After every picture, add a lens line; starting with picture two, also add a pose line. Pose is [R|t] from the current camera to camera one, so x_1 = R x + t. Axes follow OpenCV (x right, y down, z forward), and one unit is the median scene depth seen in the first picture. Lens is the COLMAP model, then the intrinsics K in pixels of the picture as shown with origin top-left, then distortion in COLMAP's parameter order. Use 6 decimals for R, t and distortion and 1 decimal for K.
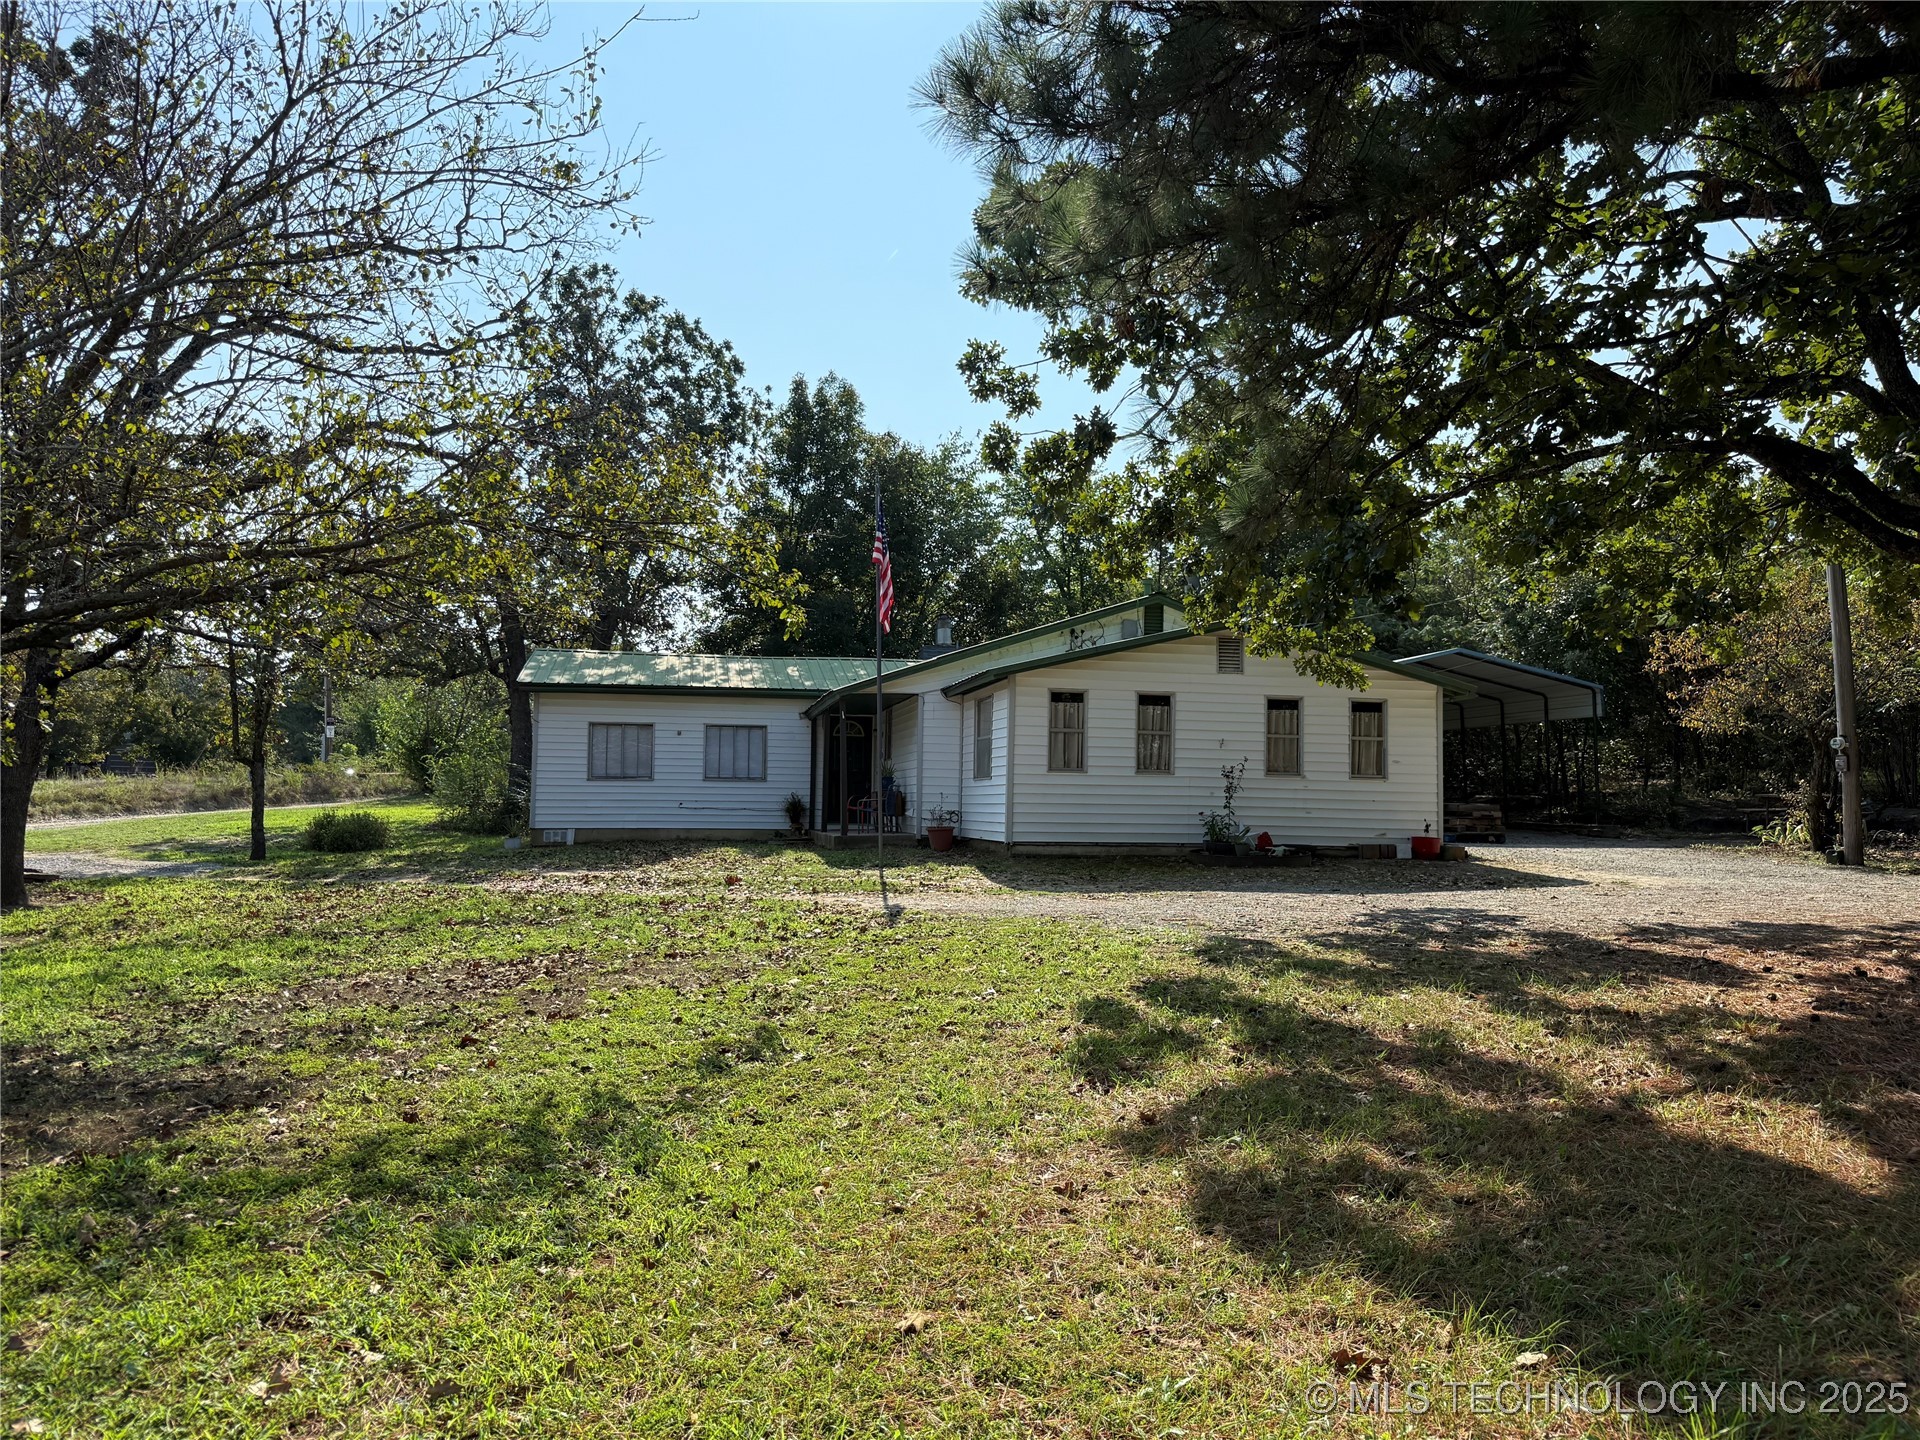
lens RADIAL K [[1367.4, 0, 951.4], [0, 1367.4, 714.7], [0, 0, 1]] dist [0.053987, -0.056536]
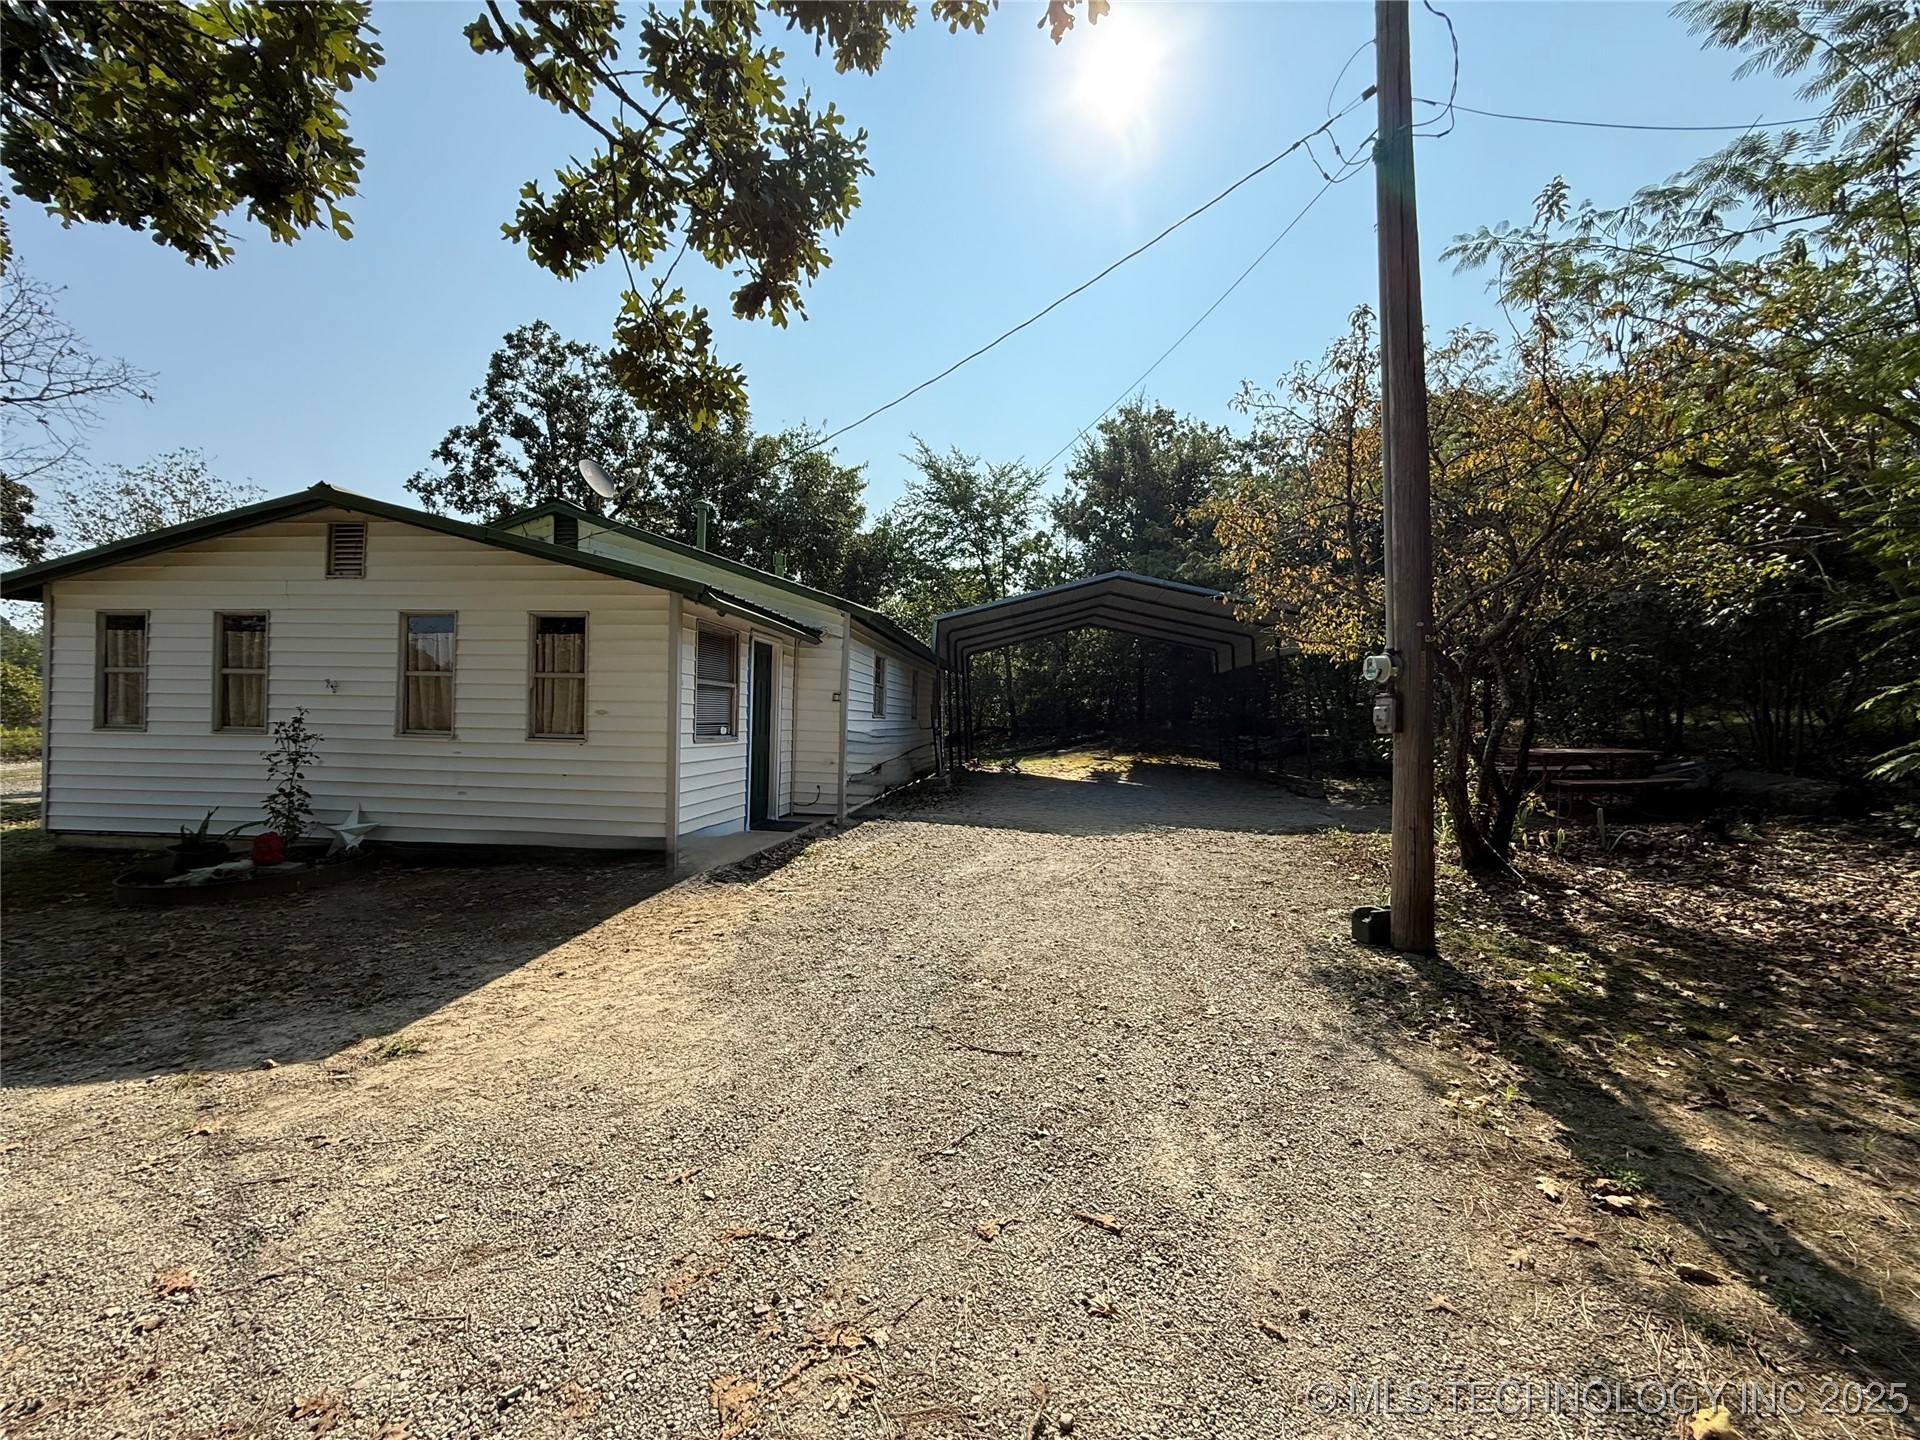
lens RADIAL K [[771.9, 0, 960.9], [0, 771.9, 716.2], [0, 0, 1]] dist [-0.000981, 0.000015]
pose [[0.960323, -0.002357, -0.278881, 0.465585], [0.014412, 0.999048, 0.041184, 0.019283], [0.278518, -0.043569, 0.959442, 0.579254]]
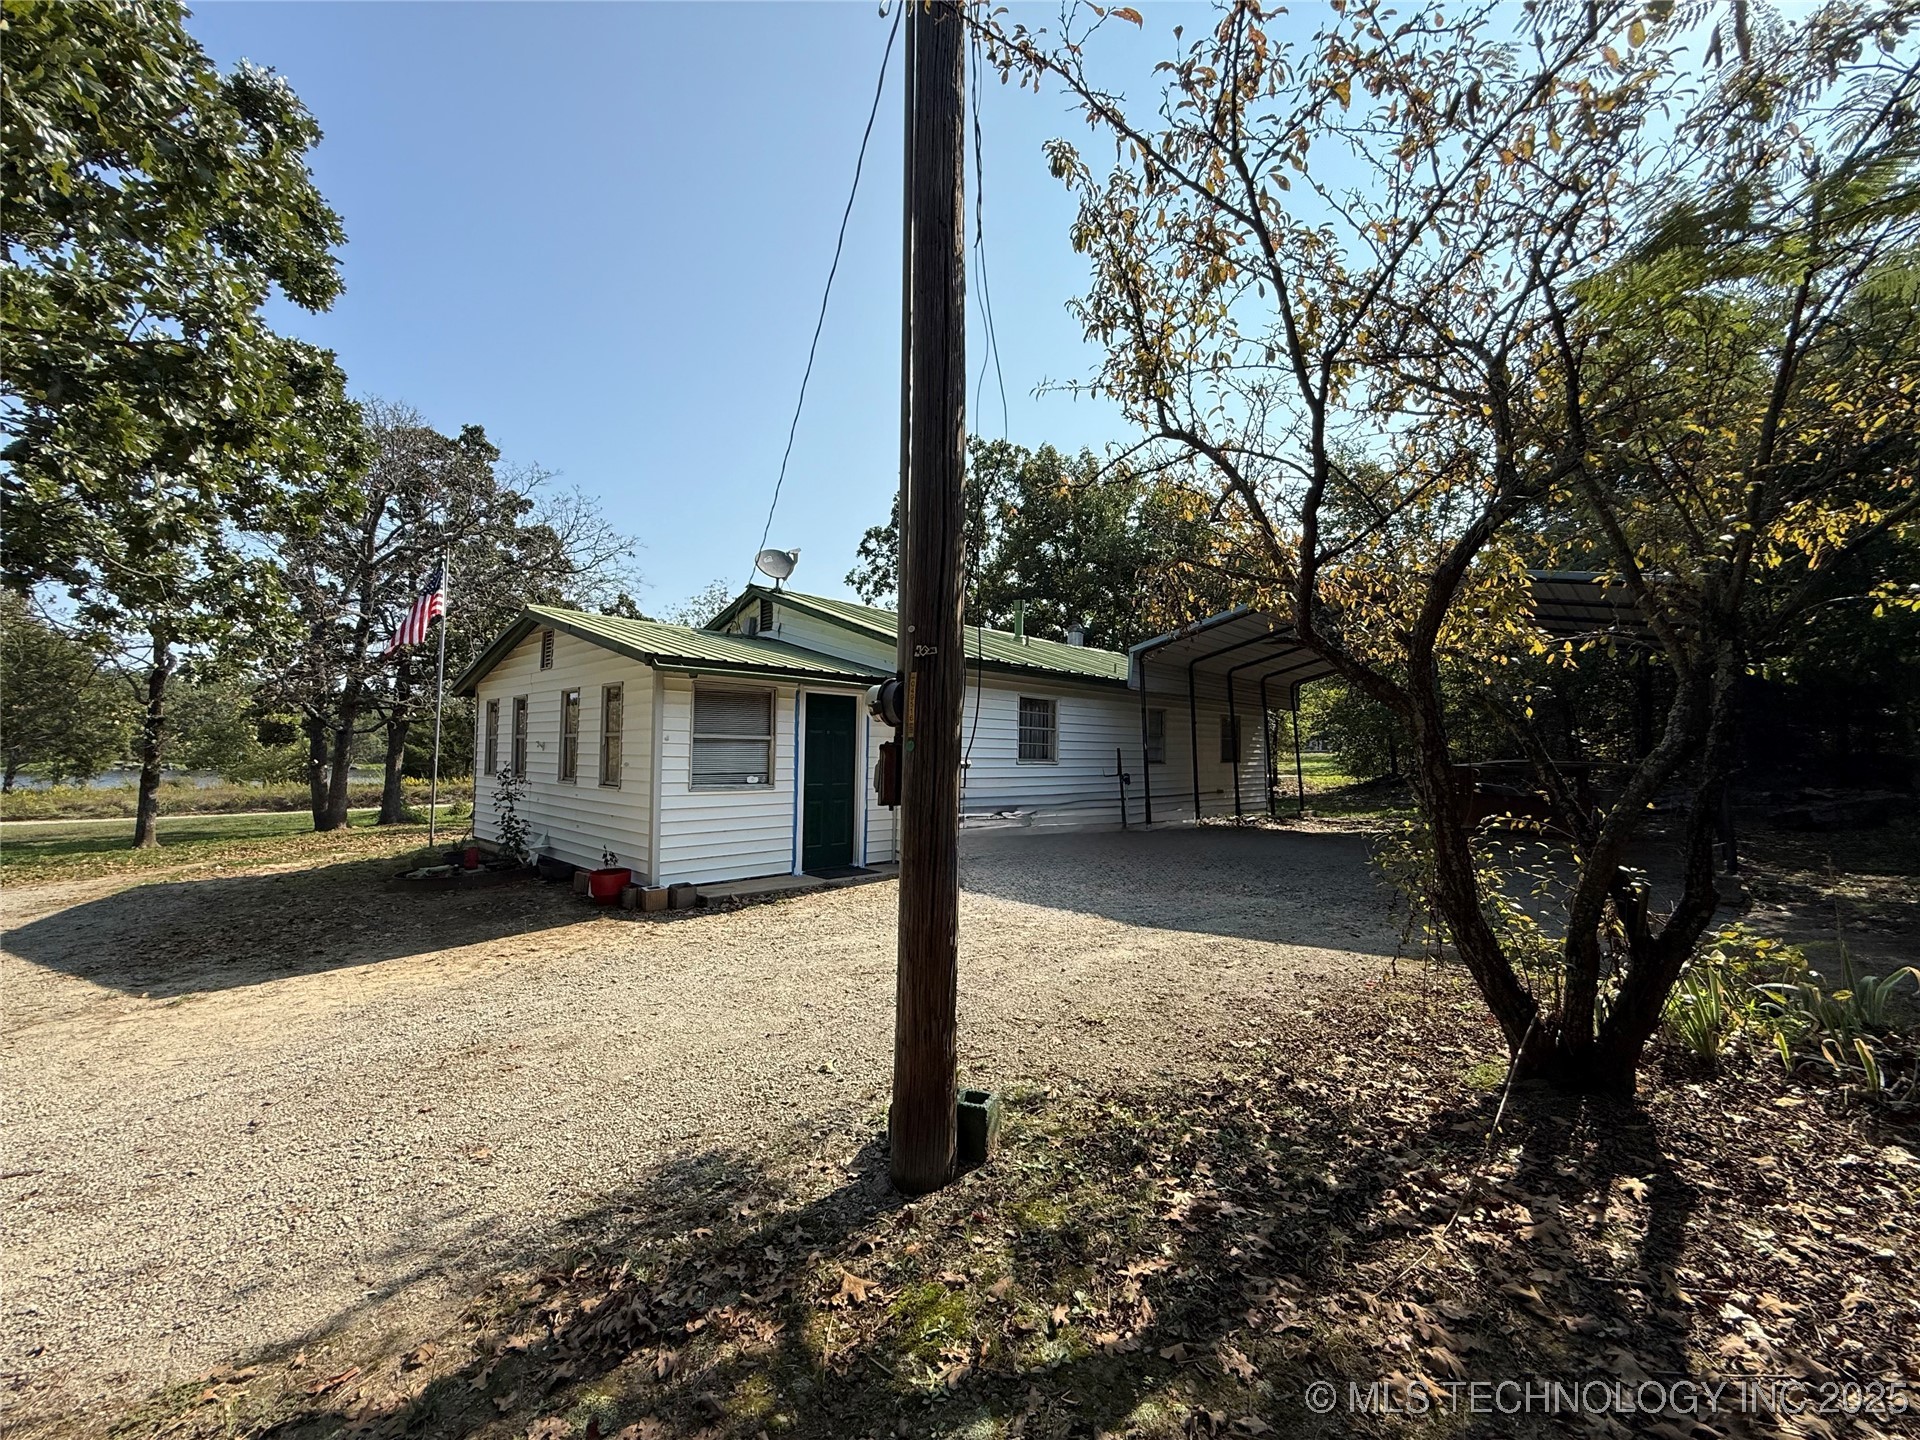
lens RADIAL K [[771.9, 0, 947.5], [0, 771.9, 722.5], [0, 0, 1]] dist [-0.000981, 0.000015]
pose [[0.580844, -0.044656, -0.812789, 0.616677], [0.042983, 0.998784, -0.024158, 0.023361], [0.812879, -0.020904, 0.582057, 0.730110]]
